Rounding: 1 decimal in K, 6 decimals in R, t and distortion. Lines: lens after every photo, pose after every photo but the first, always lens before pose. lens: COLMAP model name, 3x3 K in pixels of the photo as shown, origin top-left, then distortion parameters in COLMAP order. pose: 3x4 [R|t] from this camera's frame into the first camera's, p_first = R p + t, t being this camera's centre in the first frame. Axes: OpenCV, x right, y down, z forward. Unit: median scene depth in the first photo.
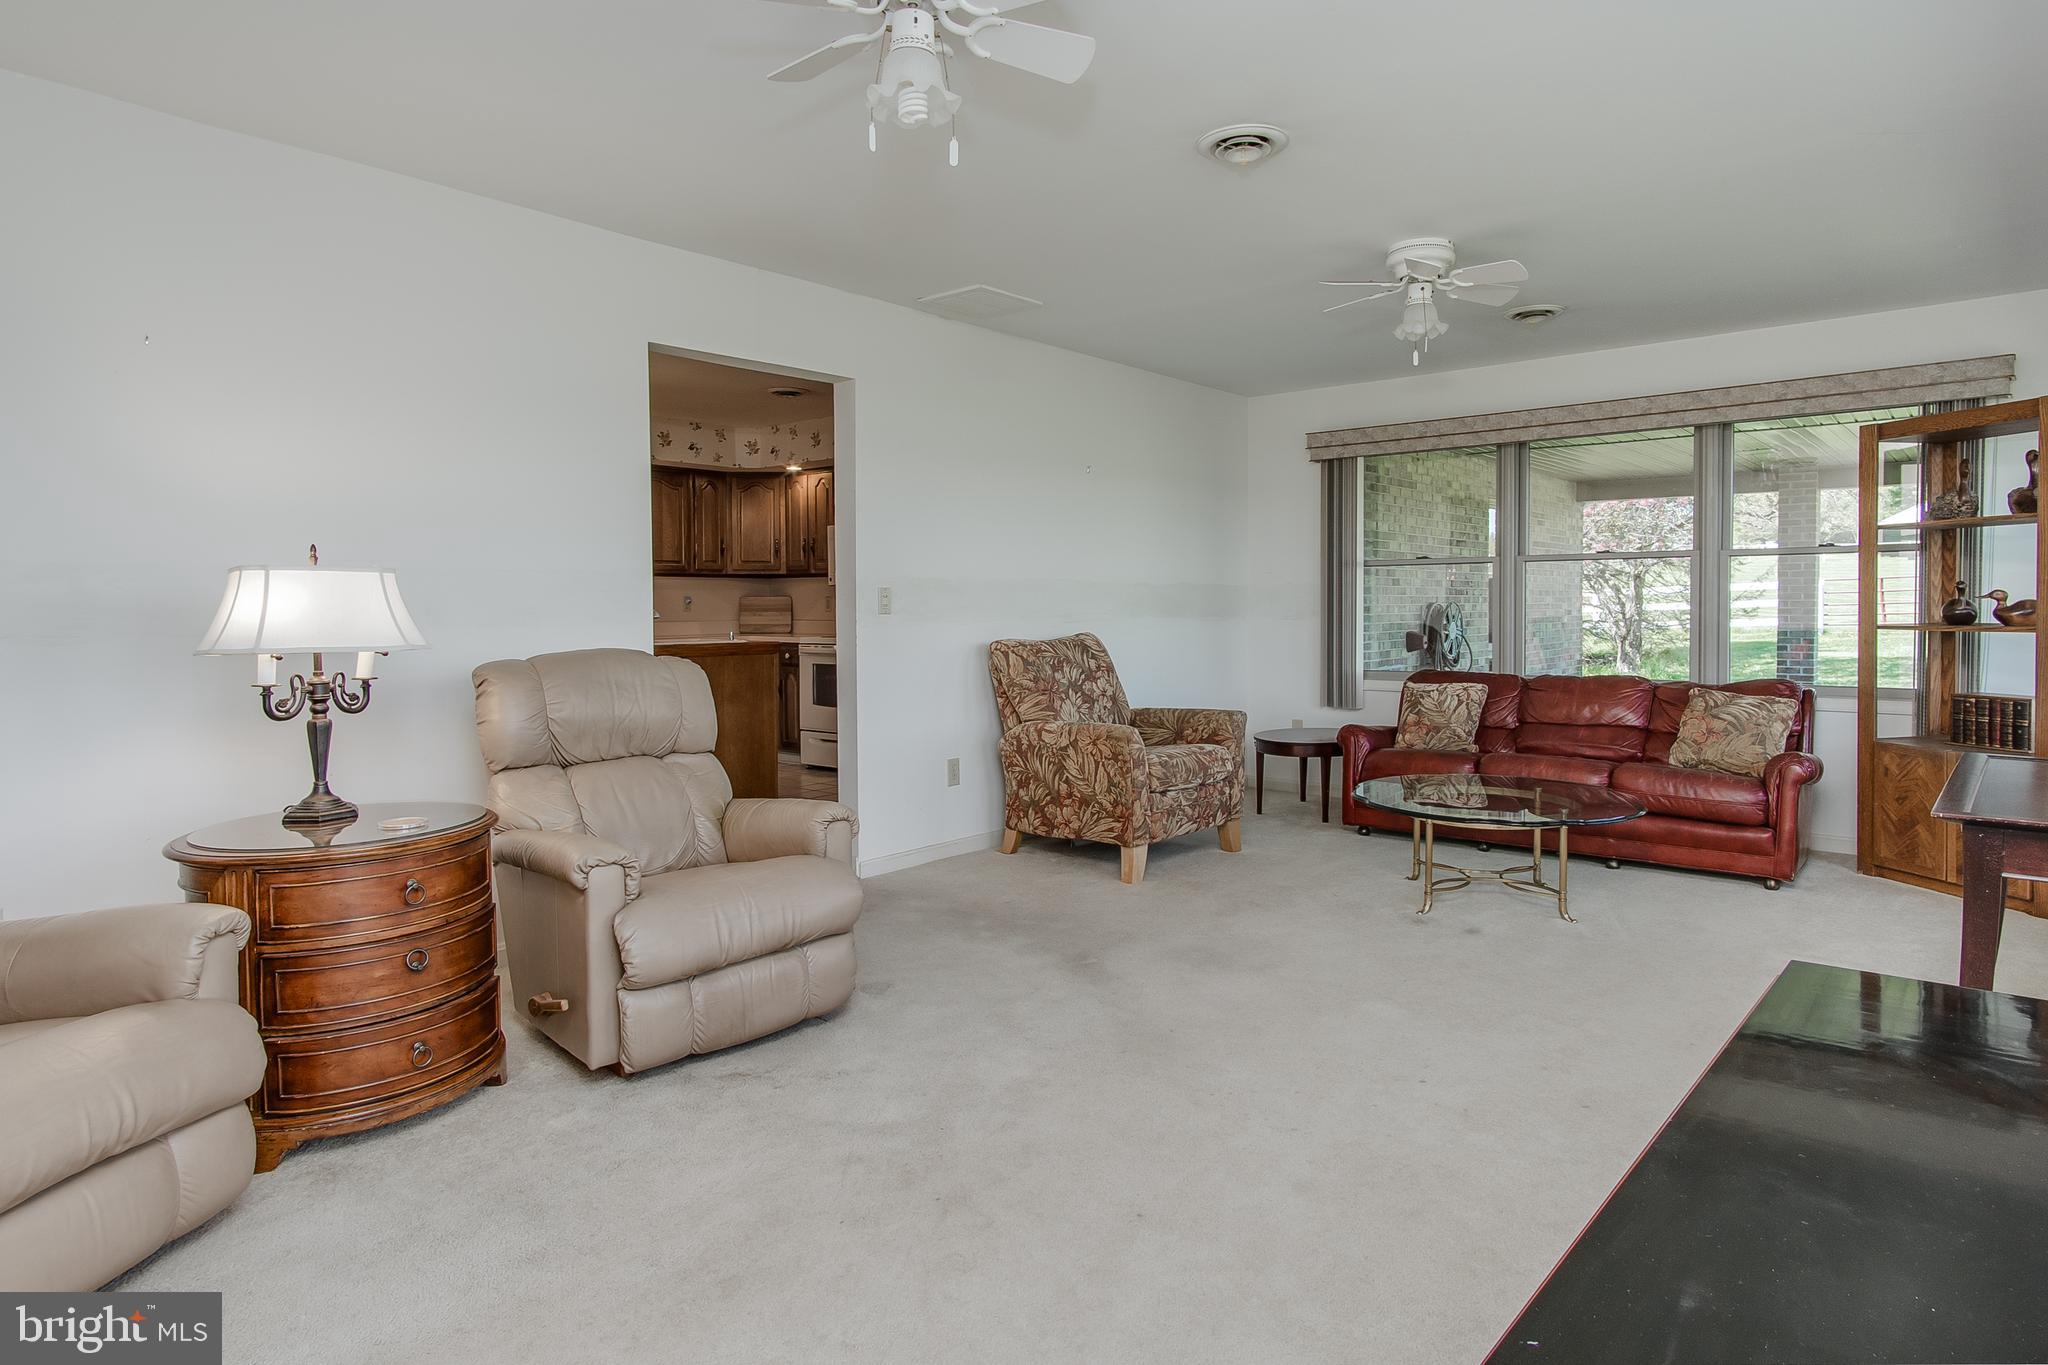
lens RADIAL K [[1140.2, 0, 1029.7], [0, 1140.2, 600.5], [0, 0, 1]] dist [0.008279, 0.000808]
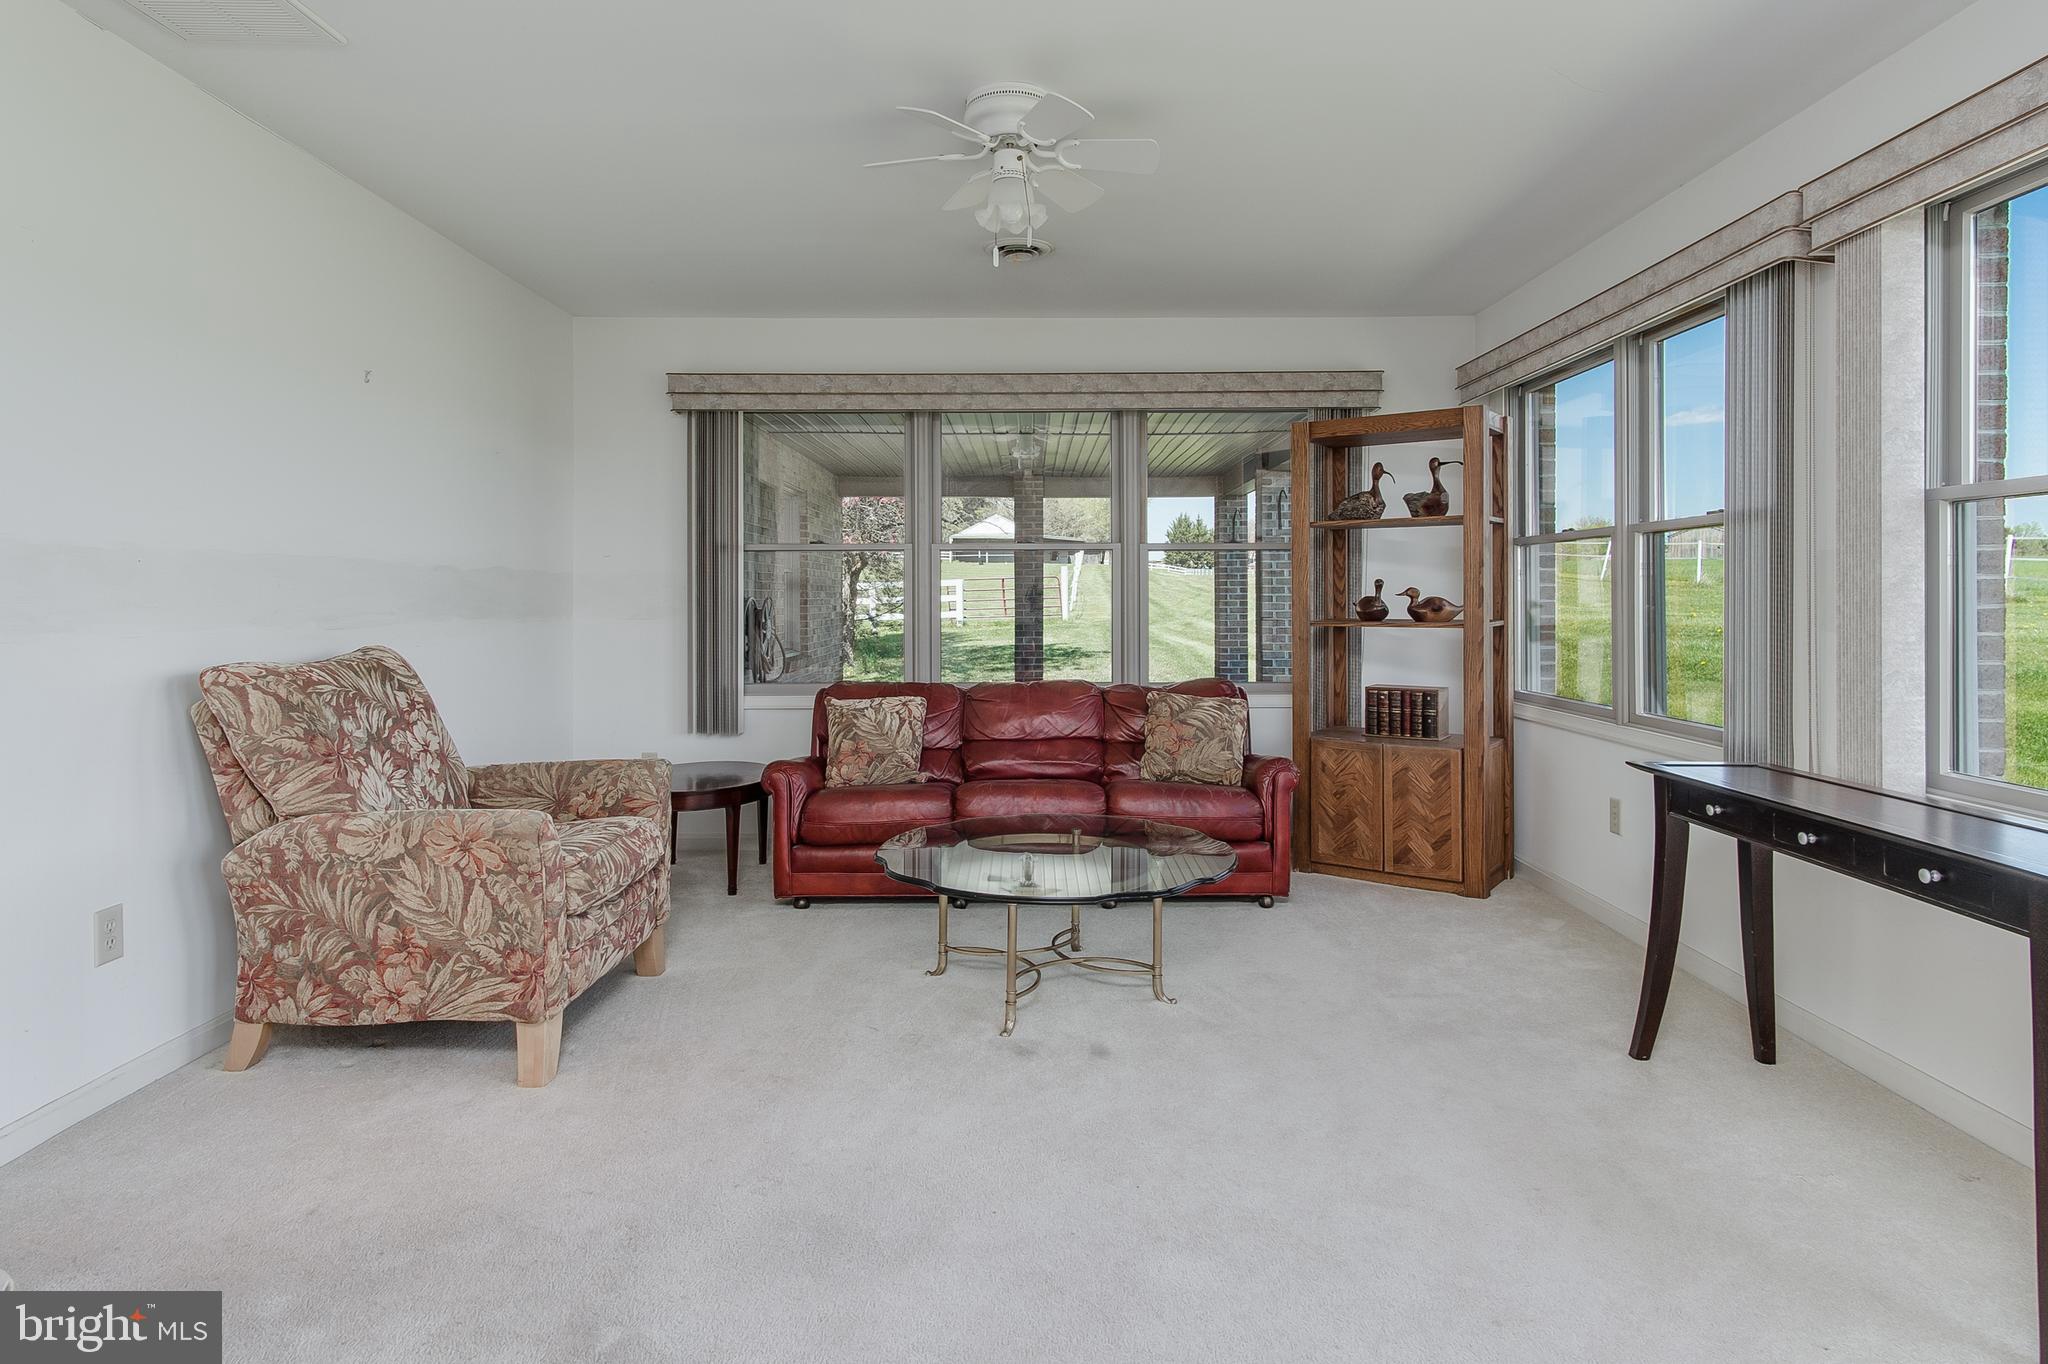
lens RADIAL K [[1140.2, 0, 1029.7], [0, 1140.2, 600.0], [0, 0, 1]] dist [0.008279, 0.000808]
pose [[0.760243, 0.002690, 0.649634, -0.088554], [-0.004531, 0.999989, 0.001162, 0.002158], [-0.649623, -0.003827, 0.760247, 0.365176]]
